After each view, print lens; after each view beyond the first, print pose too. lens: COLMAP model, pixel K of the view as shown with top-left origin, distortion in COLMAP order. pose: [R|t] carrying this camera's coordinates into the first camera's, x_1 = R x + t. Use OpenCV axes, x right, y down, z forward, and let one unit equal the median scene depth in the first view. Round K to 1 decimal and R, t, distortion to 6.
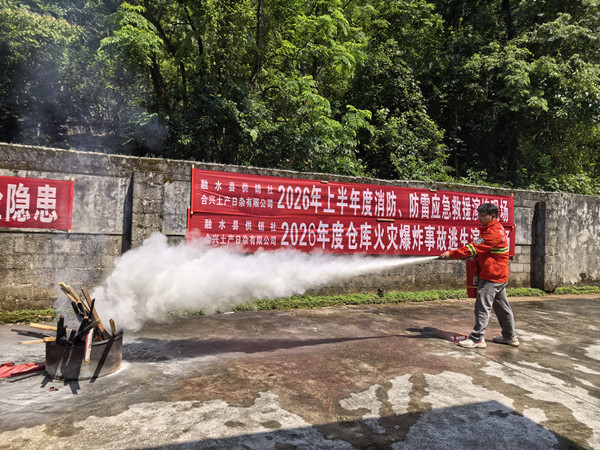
lens RADIAL K [[407.7, 0, 300.0], [0, 407.7, 225.0], [0, 0, 1]] dist [0.034520, -0.002906]
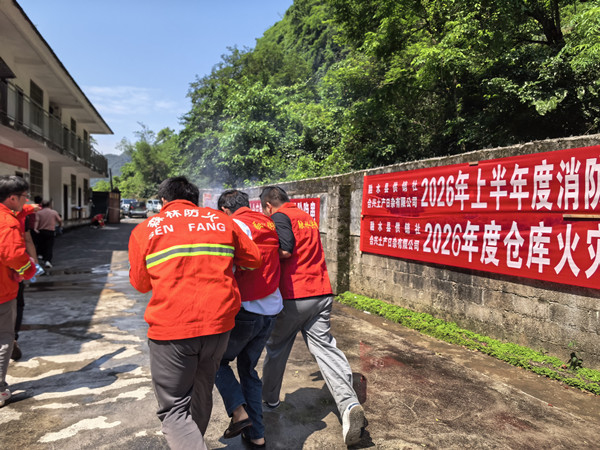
lens RADIAL K [[407.7, 0, 300.0], [0, 407.7, 225.0], [0, 0, 1]] dist [0.034520, -0.002906]
pose [[0.084278, -0.014534, -0.996336, 0.707785], [-0.018033, 0.999708, -0.016109, 0.012665], [0.996279, 0.019325, 0.083991, 0.652075]]
